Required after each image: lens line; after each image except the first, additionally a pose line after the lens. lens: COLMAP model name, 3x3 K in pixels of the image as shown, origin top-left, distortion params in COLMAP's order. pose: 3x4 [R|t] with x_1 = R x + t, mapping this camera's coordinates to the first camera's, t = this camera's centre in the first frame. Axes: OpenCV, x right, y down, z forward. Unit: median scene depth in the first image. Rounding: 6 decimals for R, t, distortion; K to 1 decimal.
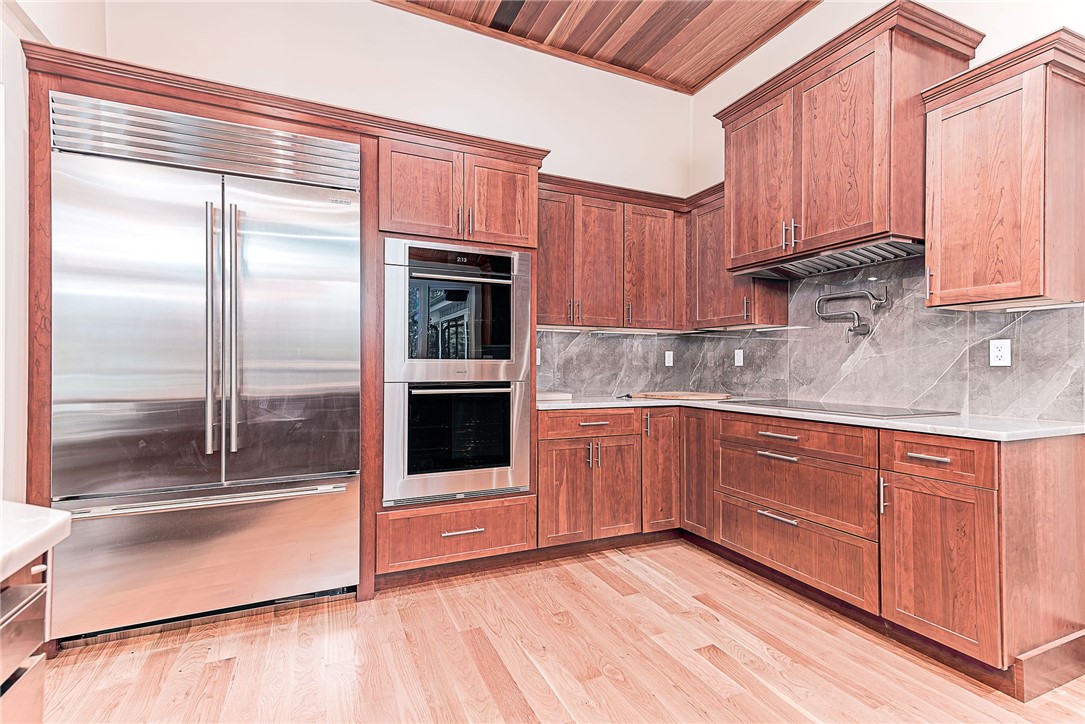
lens RADIAL K [[496.3, 0, 544.5], [0, 496.3, 363.8], [0, 0, 1]] dist [0.016332, 0.000067]
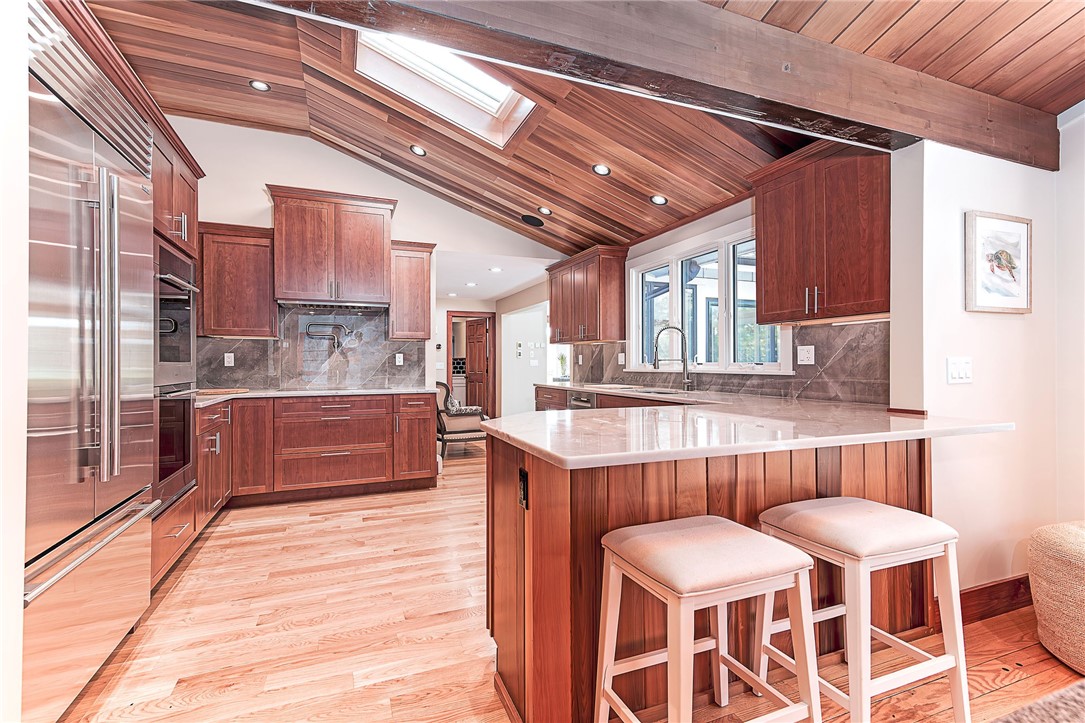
lens RADIAL K [[496.3, 0, 544.5], [0, 496.3, 363.3], [0, 0, 1]] dist [0.016332, 0.000067]
pose [[0.035784, -0.003922, 0.999352, -1.155211], [-0.001155, 0.999991, 0.003966, -0.011988], [-0.999359, -0.001296, 0.035780, 0.209458]]
